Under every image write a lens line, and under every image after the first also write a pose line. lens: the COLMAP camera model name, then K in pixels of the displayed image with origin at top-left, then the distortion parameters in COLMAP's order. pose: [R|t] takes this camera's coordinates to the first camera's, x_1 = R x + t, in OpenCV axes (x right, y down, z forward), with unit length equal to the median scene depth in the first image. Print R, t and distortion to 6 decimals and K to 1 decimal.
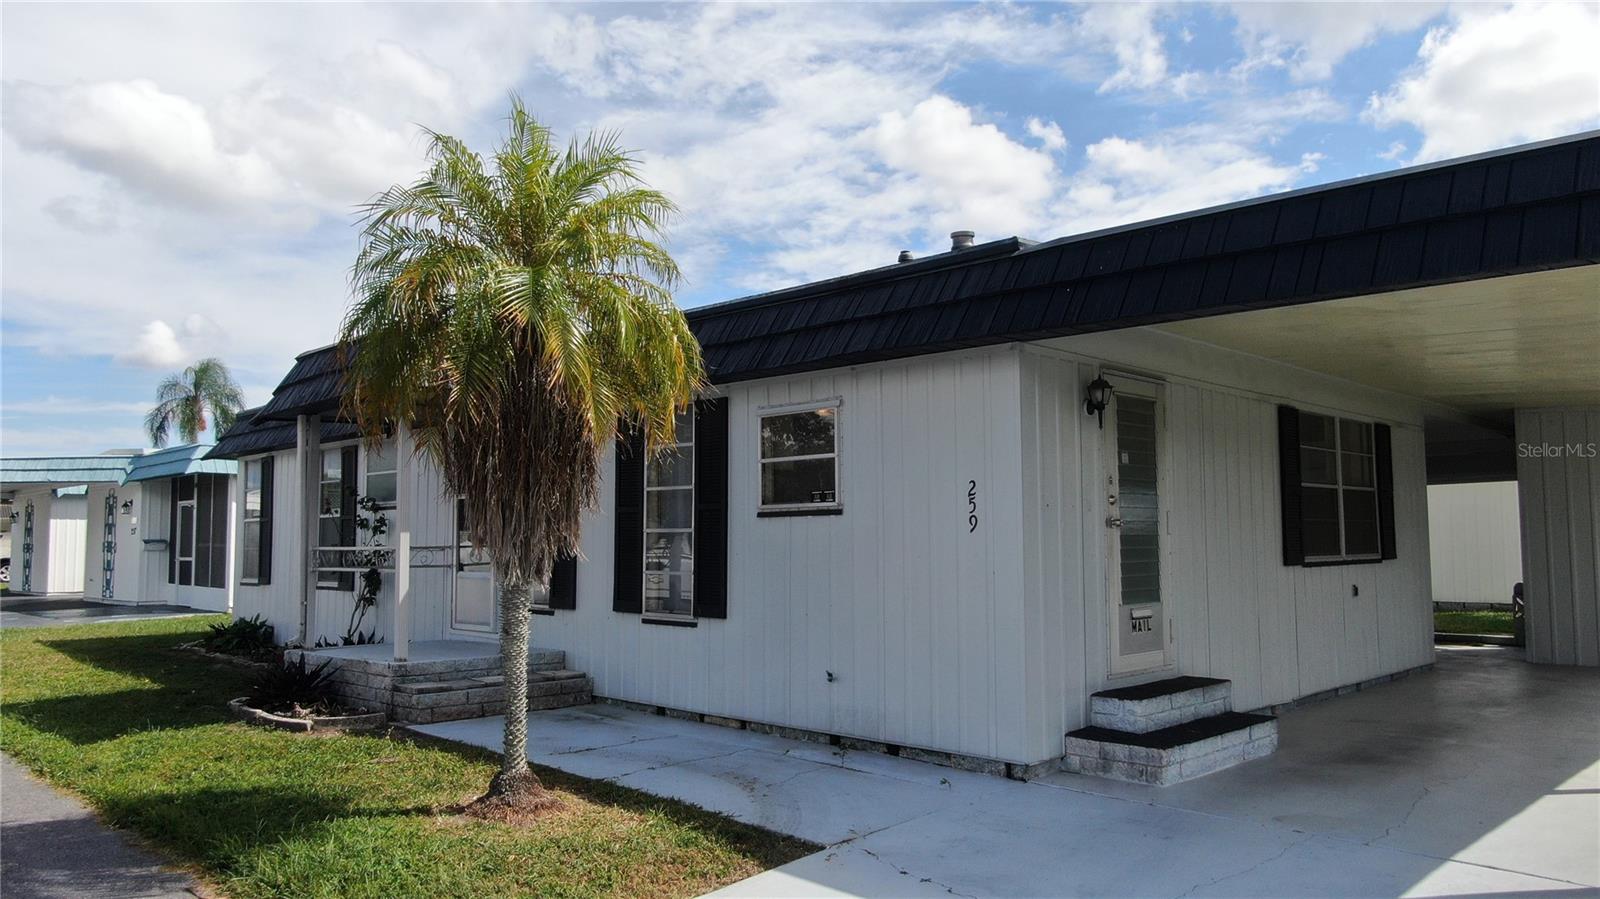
lens RADIAL K [[1146.9, 0, 800.3], [0, 1146.9, 451.8], [0, 0, 1]] dist [-0.007431, 0.000468]
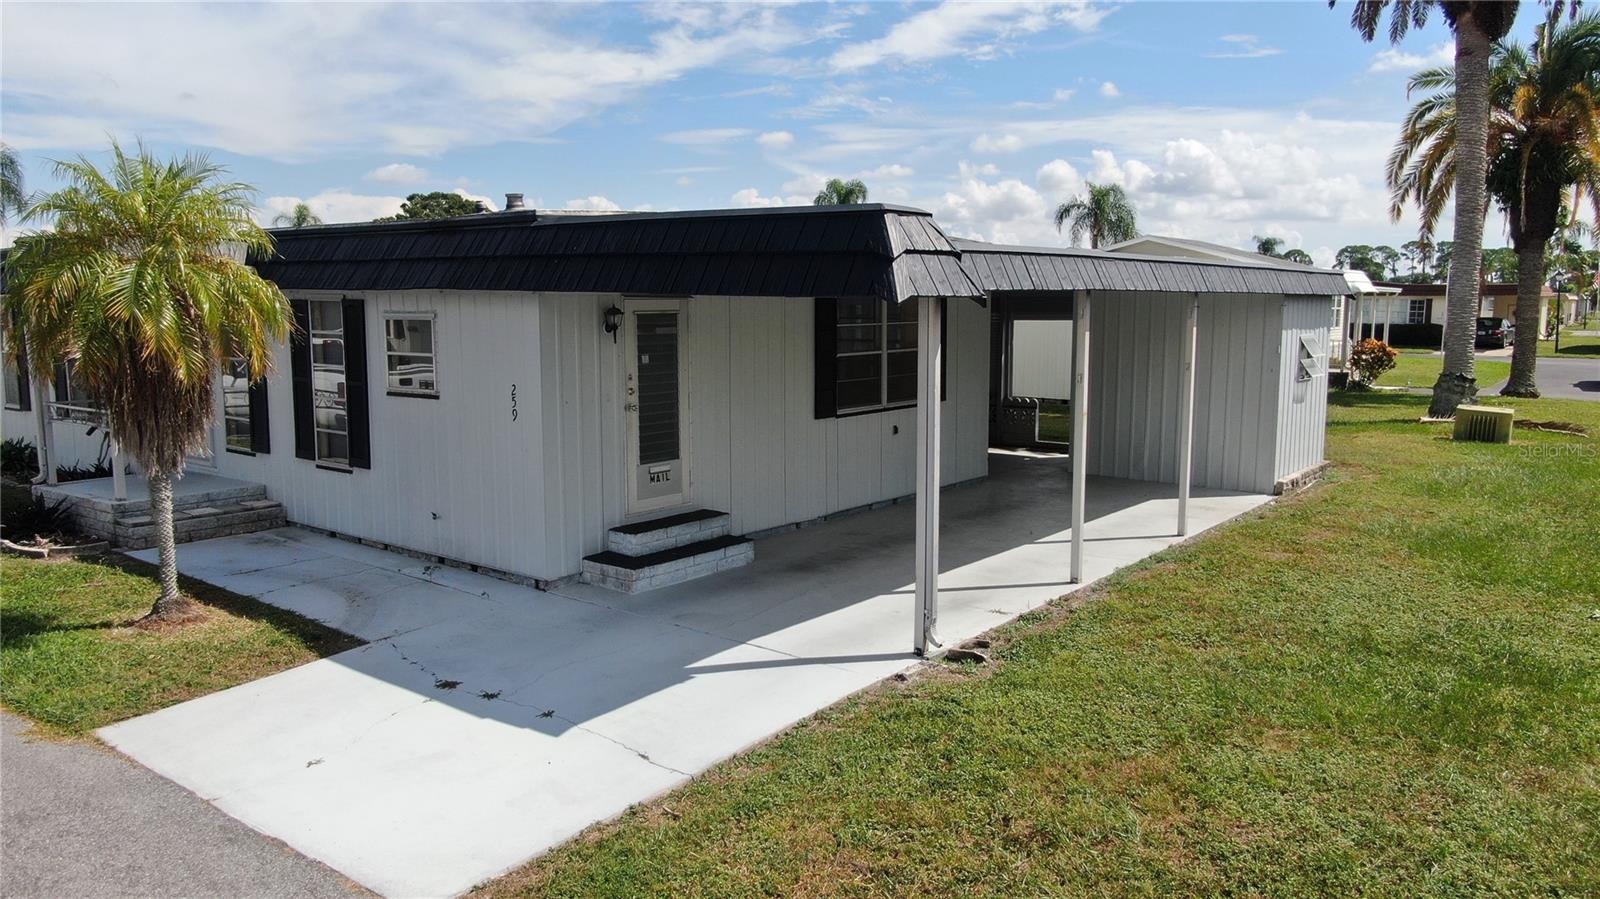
lens RADIAL K [[1173.1, 0, 798.9], [0, 1173.1, 448.0], [0, 0, 1]] dist [-0.012375, -0.002574]
pose [[0.993402, -0.010664, 0.114184, 0.309697], [-0.012916, 0.978928, 0.203796, -0.182132], [-0.113951, -0.203927, 0.972332, -0.415758]]
